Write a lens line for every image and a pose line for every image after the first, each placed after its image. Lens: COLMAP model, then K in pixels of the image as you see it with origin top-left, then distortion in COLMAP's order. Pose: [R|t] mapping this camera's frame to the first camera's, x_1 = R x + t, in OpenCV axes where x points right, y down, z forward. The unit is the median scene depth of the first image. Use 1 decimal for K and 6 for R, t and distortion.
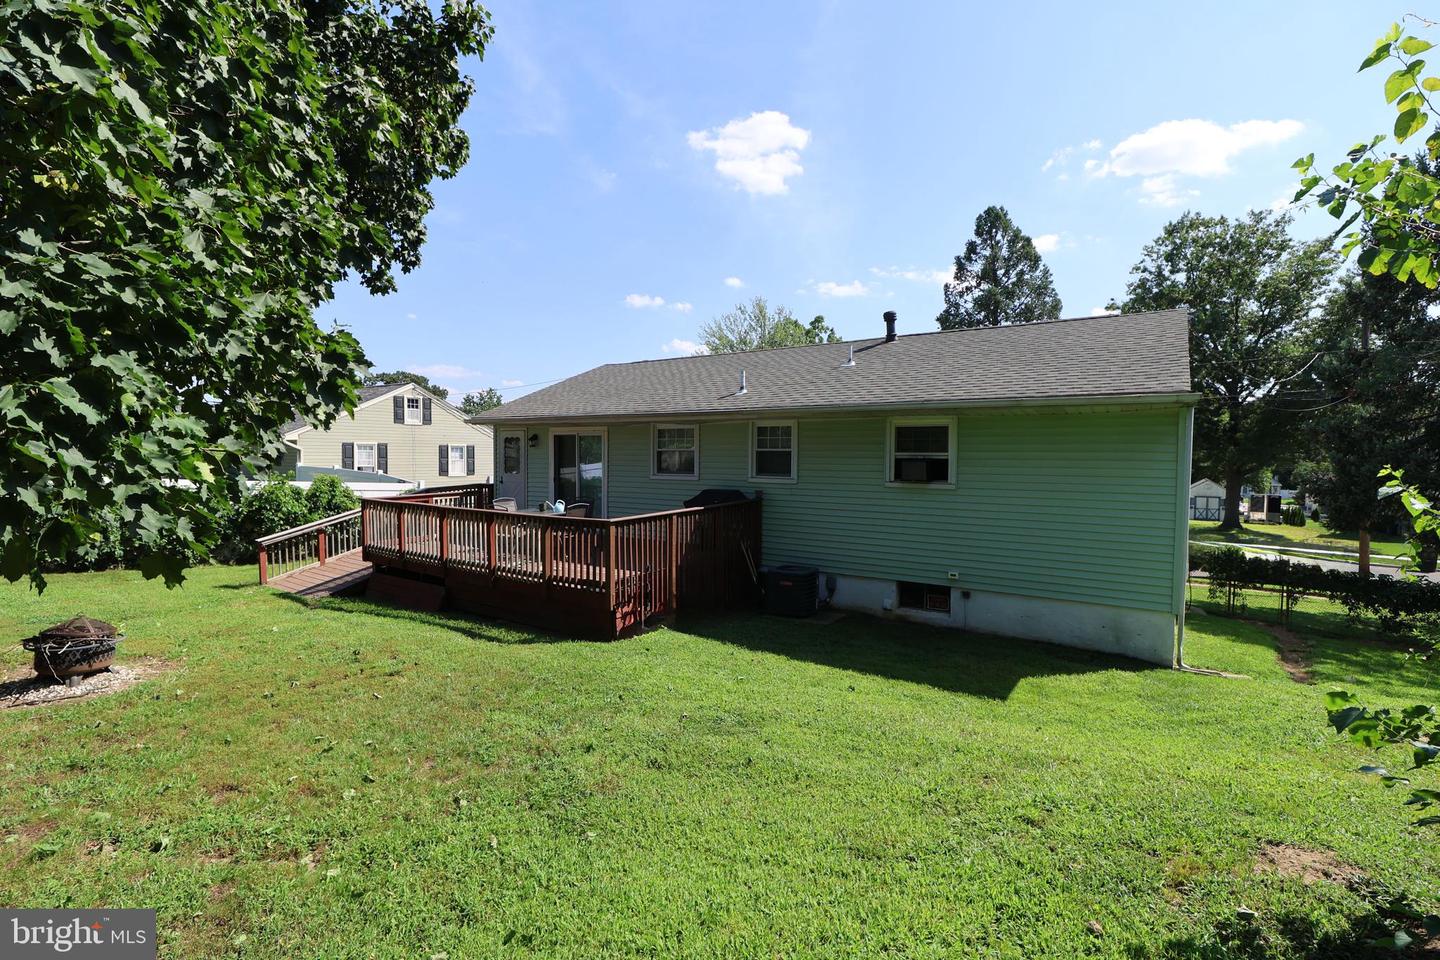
lens RADIAL K [[670.2, 0, 713.1], [0, 670.2, 484.3], [0, 0, 1]] dist [-0.035681, -0.000124]
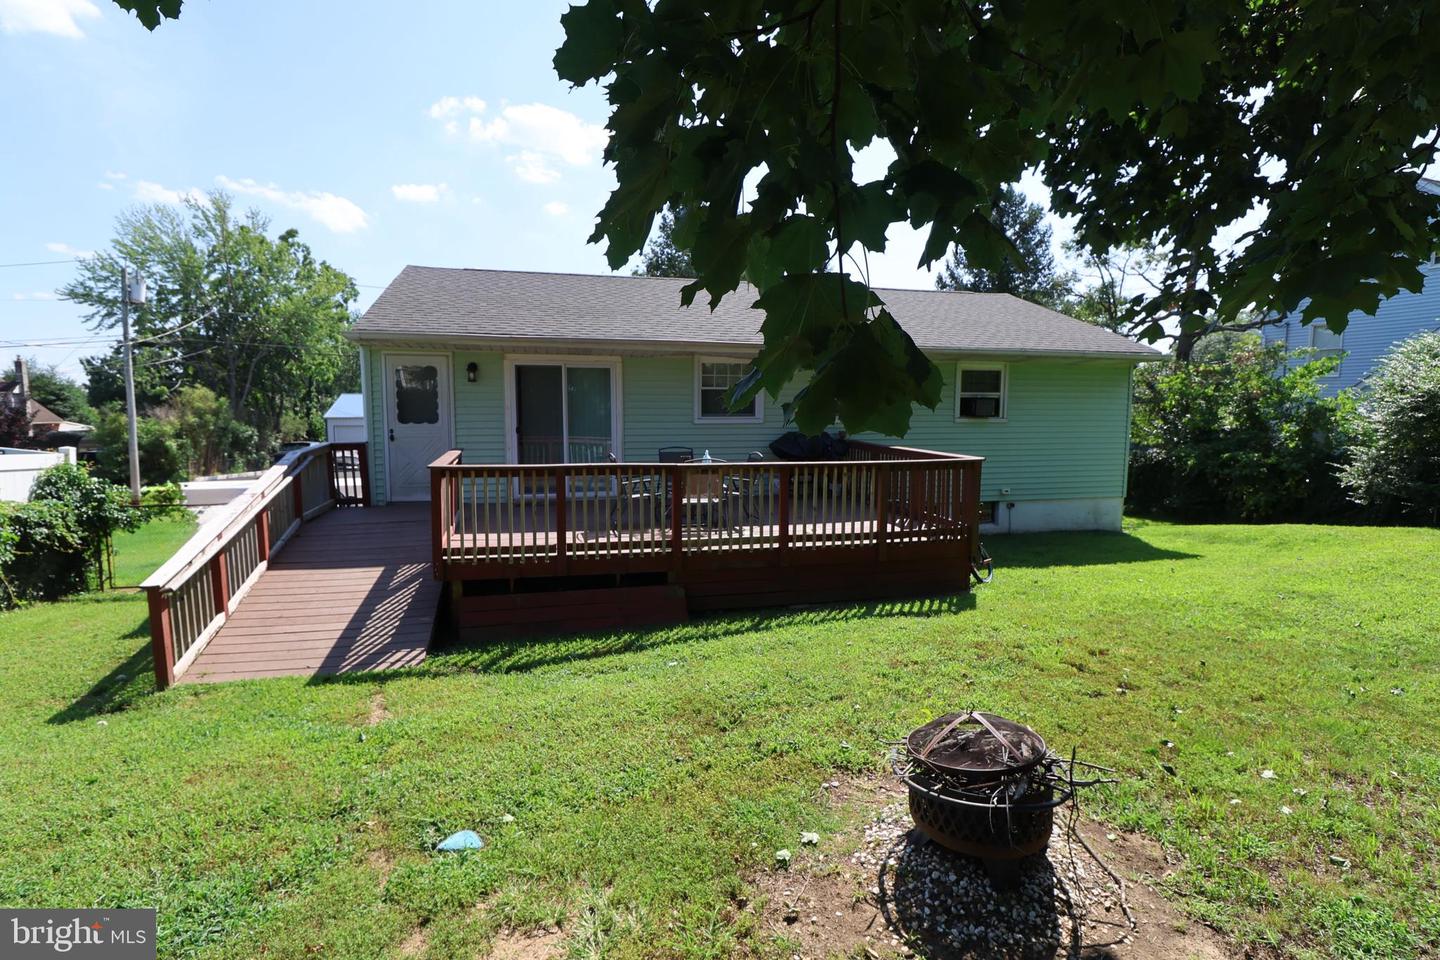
lens RADIAL K [[670.2, 0, 715.5], [0, 670.2, 480.5], [0, 0, 1]] dist [-0.035681, -0.000124]
pose [[0.683934, -0.087485, 0.724279, -0.873237], [0.031791, 0.995415, 0.090216, -0.012967], [-0.728851, -0.038676, 0.683580, 0.515191]]
